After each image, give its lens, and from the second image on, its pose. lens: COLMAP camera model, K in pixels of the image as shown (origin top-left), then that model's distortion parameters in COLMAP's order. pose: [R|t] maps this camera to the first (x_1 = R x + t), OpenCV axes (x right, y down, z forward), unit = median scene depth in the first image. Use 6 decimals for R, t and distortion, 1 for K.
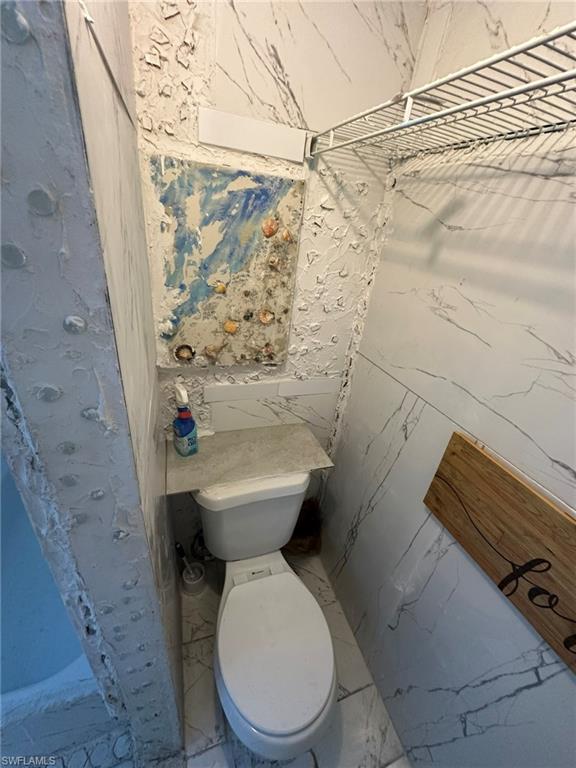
lens RADIAL K [[308.5, 0, 289.2], [0, 308.5, 382.9], [0, 0, 1]] dist [-0.004403, 0.001464]
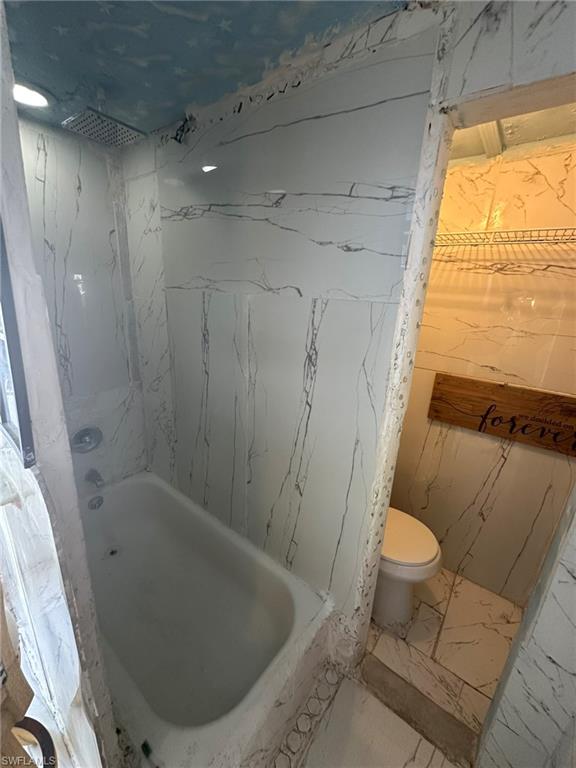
lens RADIAL K [[308.5, 0, 288.6], [0, 308.5, 381.7], [0, 0, 1]] dist [-0.004403, 0.001464]
pose [[0.840721, -0.230385, 0.490011, -1.658318], [0.296230, 0.953226, -0.060075, 0.056107], [-0.453251, 0.195662, 0.869644, -0.430291]]
